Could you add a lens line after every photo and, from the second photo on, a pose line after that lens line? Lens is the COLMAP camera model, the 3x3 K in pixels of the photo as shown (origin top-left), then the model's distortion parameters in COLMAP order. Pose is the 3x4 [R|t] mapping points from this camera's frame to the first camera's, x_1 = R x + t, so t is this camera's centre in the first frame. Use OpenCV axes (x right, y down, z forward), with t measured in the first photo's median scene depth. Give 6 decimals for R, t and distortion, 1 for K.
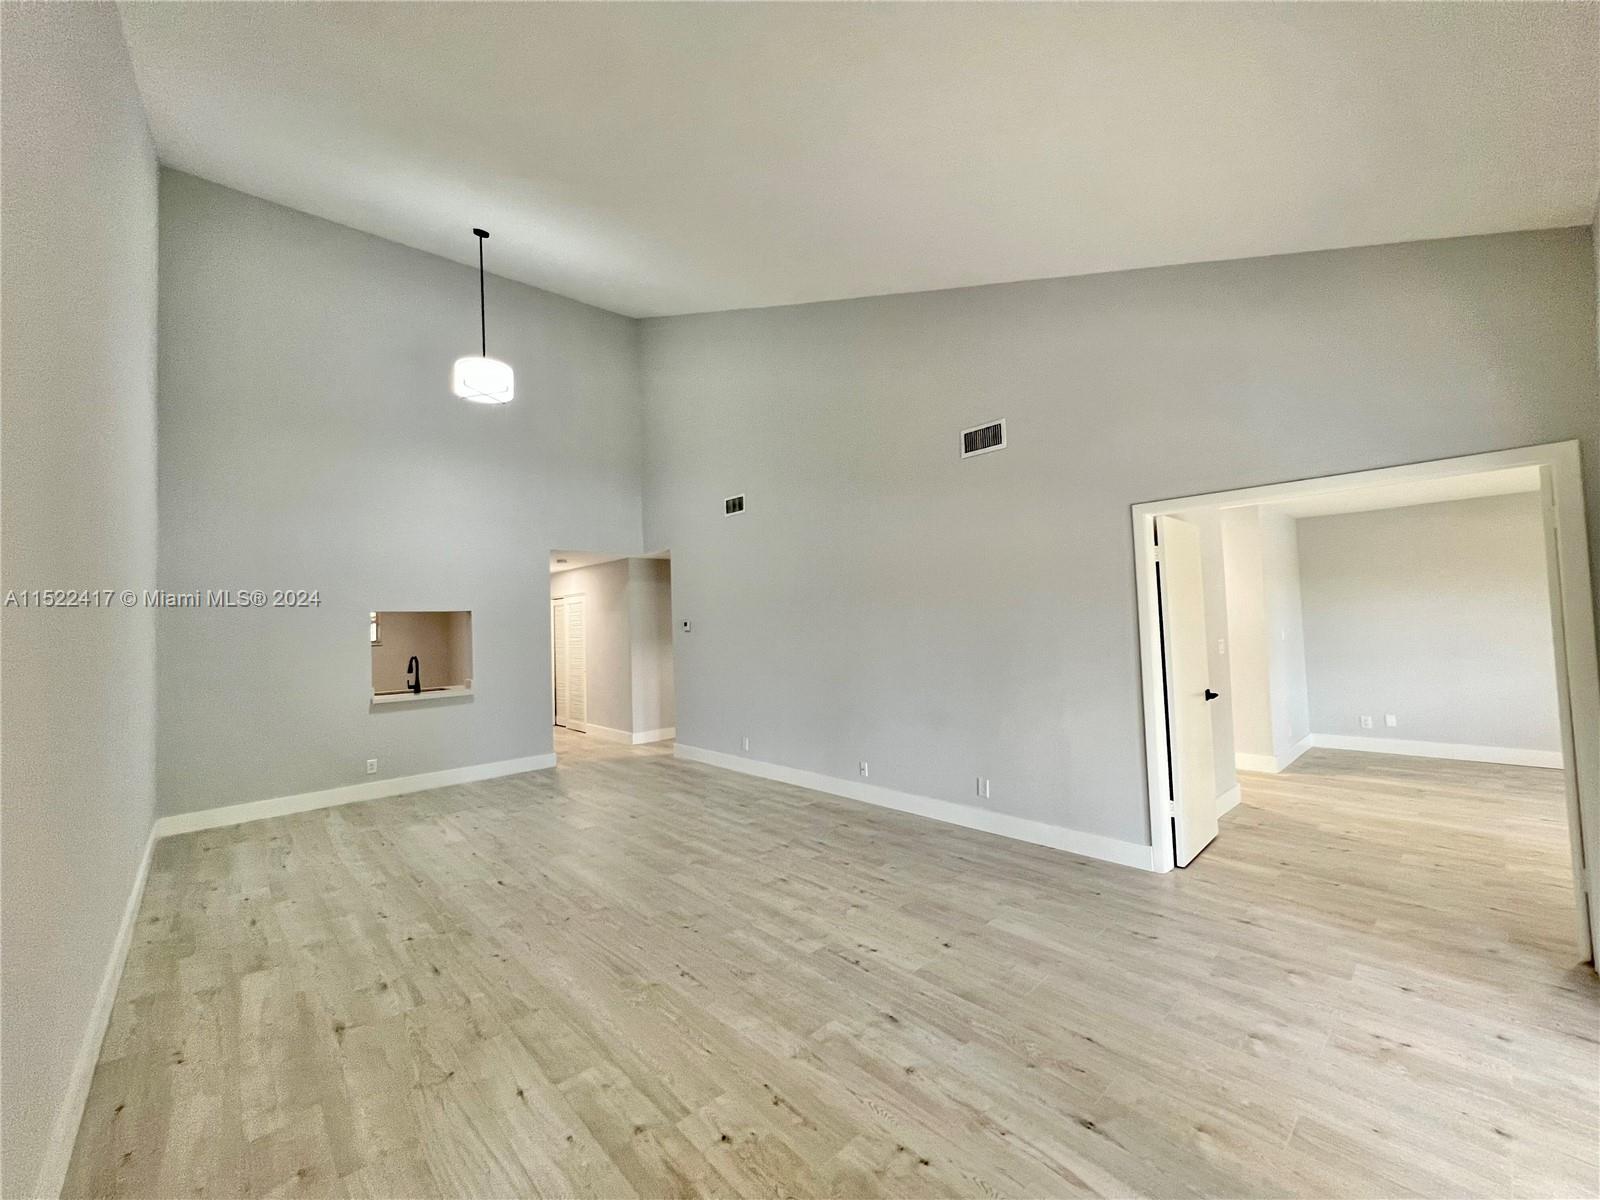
lens RADIAL K [[640.8, 0, 788.4], [0, 640.8, 608.1], [0, 0, 1]] dist [0.000953, -0.000325]
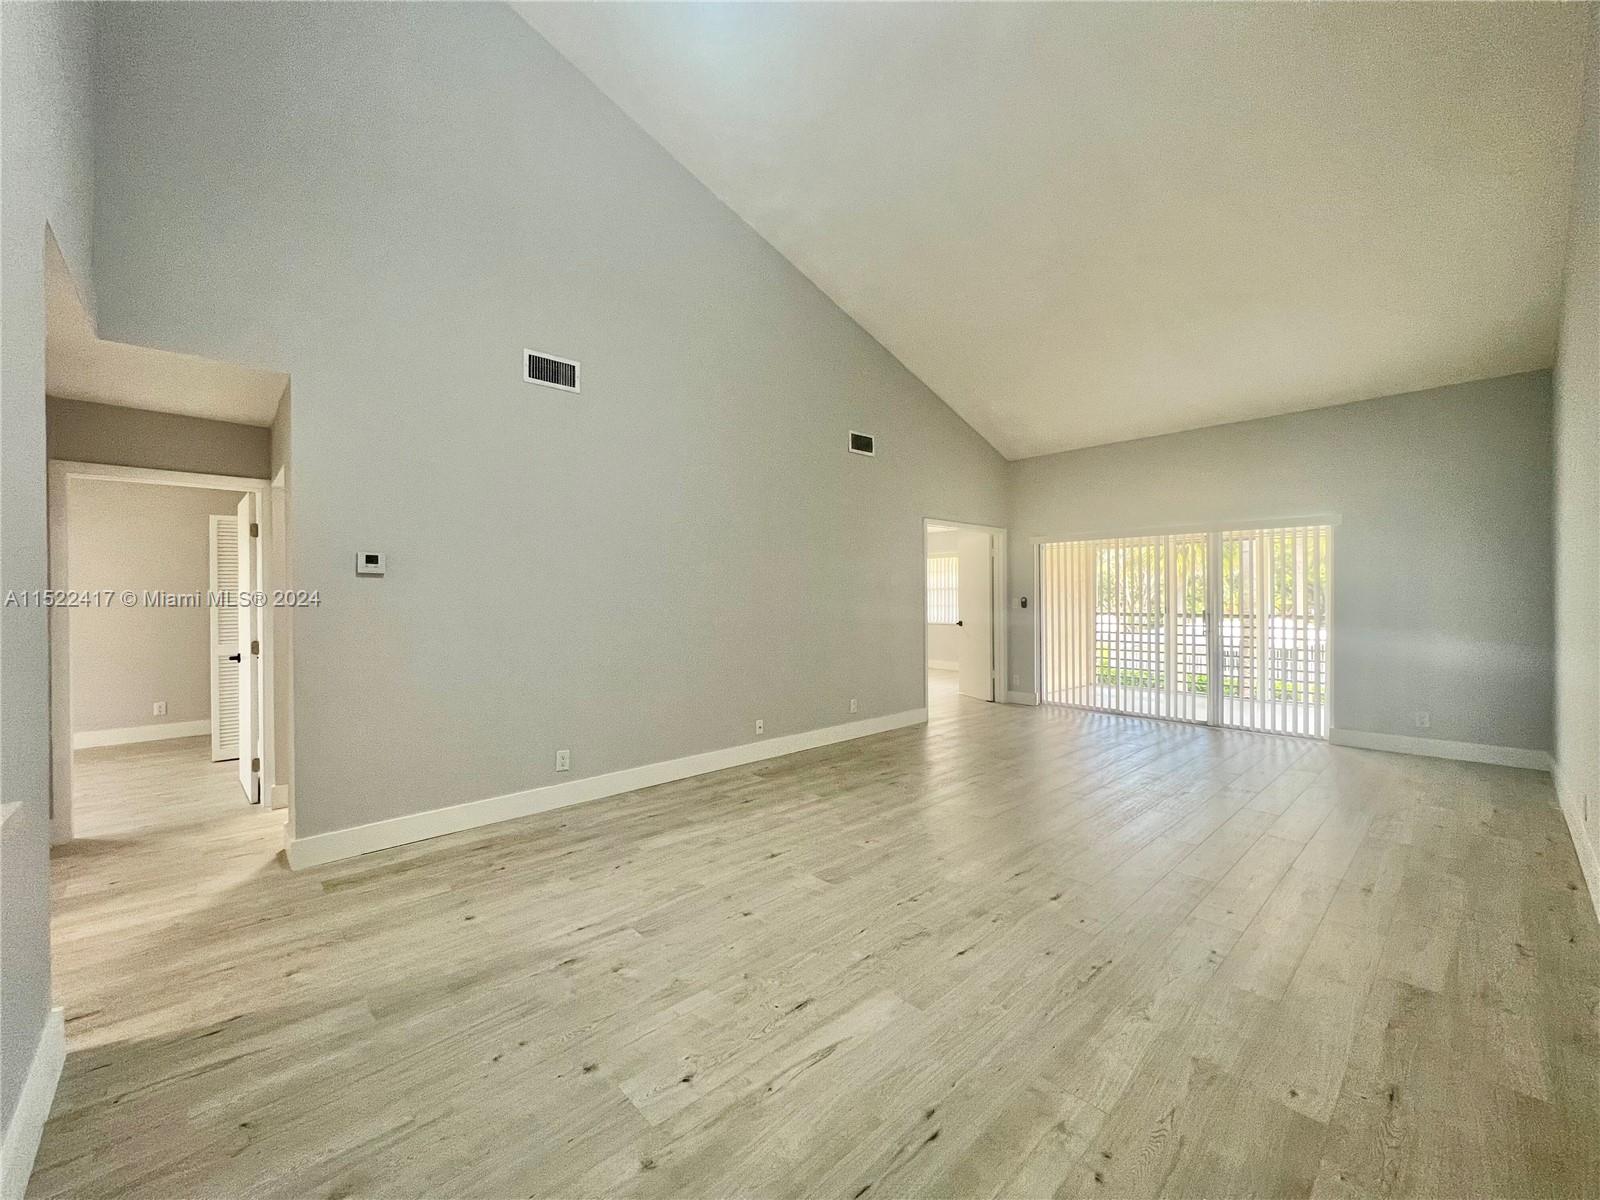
lens RADIAL K [[640.8, 0, 794.1], [0, 640.8, 595.3], [0, 0, 1]] dist [0.000953, -0.000325]
pose [[-0.012455, 0.036134, 0.999269, -0.953242], [-0.017806, 0.999180, -0.036353, 0.091241], [-0.999764, -0.018246, -0.011801, 1.051101]]
